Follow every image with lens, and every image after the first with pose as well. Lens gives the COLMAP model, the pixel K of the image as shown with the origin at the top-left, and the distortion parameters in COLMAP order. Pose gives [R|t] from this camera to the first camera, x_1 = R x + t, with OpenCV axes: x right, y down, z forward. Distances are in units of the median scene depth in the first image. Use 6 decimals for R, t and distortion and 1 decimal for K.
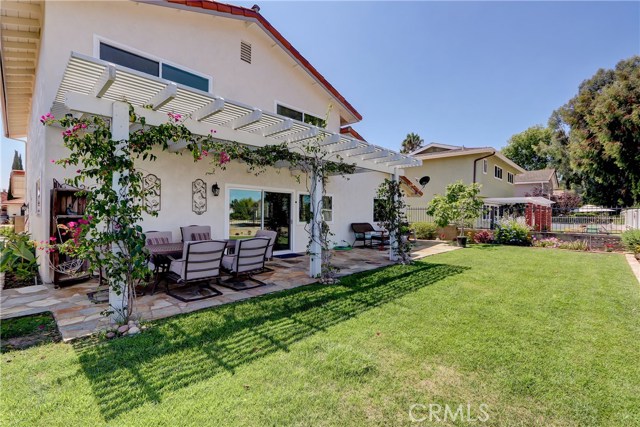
lens RADIAL K [[294.6, 0, 317.0], [0, 294.6, 212.3], [0, 0, 1]] dist [0.006879, -0.000845]
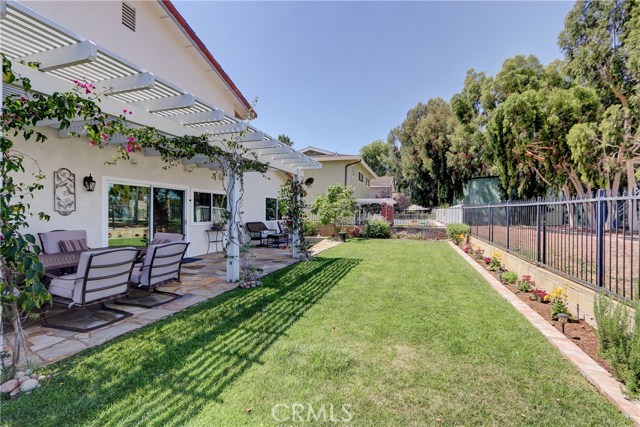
lens RADIAL K [[294.6, 0, 317.0], [0, 294.6, 212.3], [0, 0, 1]] dist [0.006879, -0.000845]
pose [[0.899823, -0.003303, 0.436243, -0.172598], [0.000249, 0.999975, 0.007058, -0.006469], [-0.436255, -0.006242, 0.899801, 0.042630]]
